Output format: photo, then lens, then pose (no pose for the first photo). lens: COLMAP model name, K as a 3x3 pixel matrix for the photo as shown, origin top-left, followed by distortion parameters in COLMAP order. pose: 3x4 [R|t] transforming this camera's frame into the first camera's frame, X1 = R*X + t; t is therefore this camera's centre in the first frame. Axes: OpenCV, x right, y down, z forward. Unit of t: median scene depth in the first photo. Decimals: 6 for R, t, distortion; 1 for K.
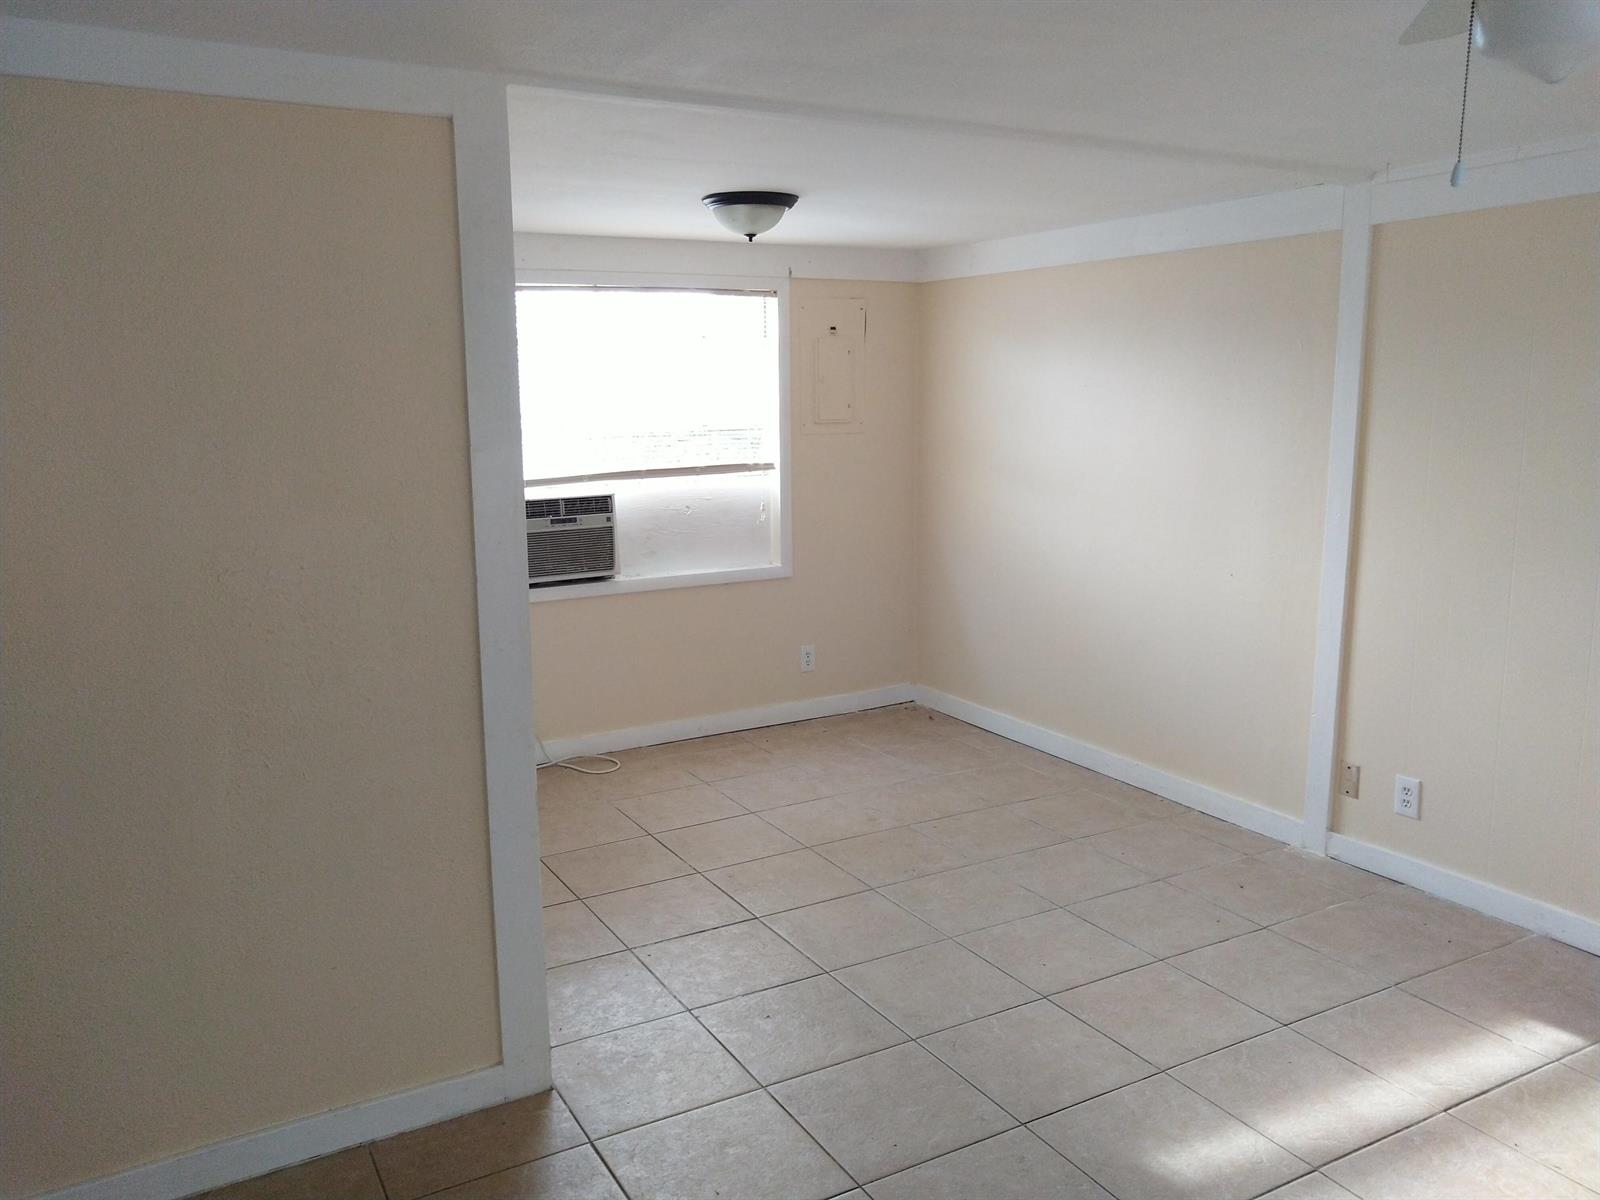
lens RADIAL K [[1255.8, 0, 801.0], [0, 1255.8, 603.9], [0, 0, 1]] dist [0.040057, 0.002608]
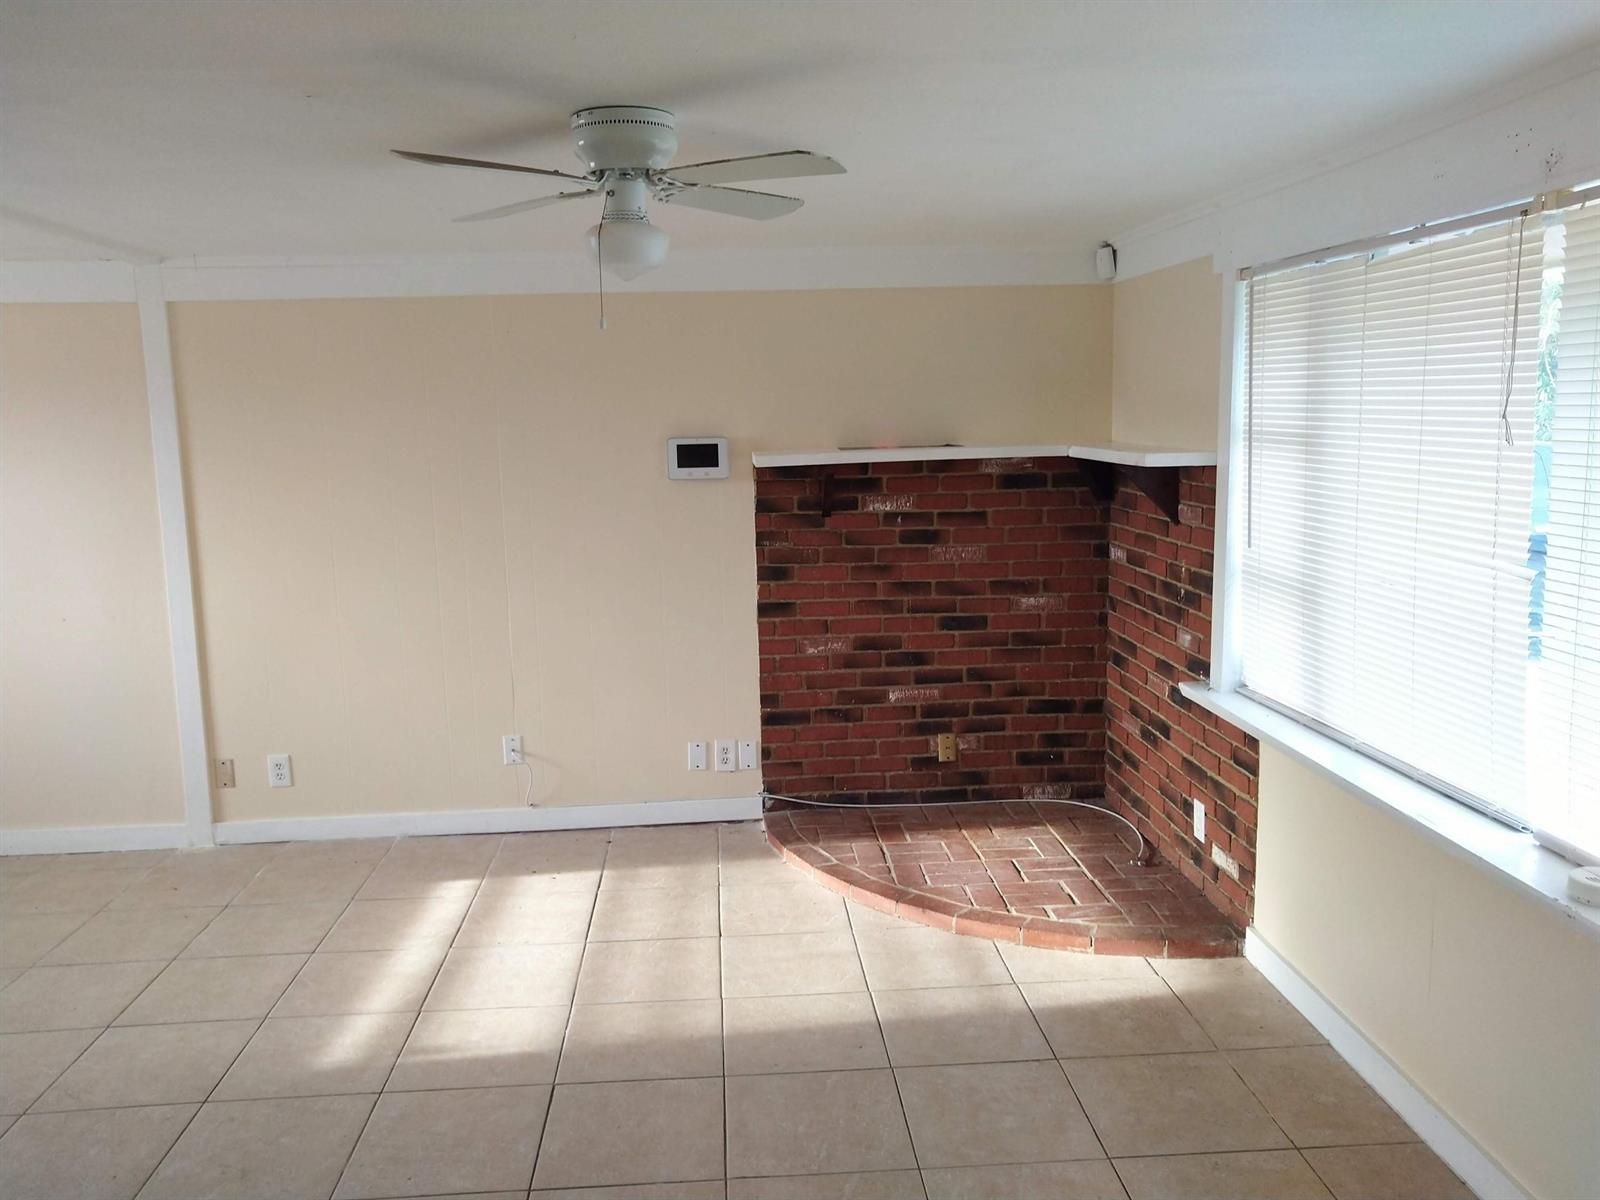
lens RADIAL K [[1255.8, 0, 798.6], [0, 1255.8, 598.5], [0, 0, 1]] dist [0.040057, 0.002608]
pose [[0.432359, -0.129509, 0.892353, -0.386557], [0.171291, 0.983408, 0.059731, 0.001744], [-0.885282, 0.127027, 0.447369, -0.007772]]
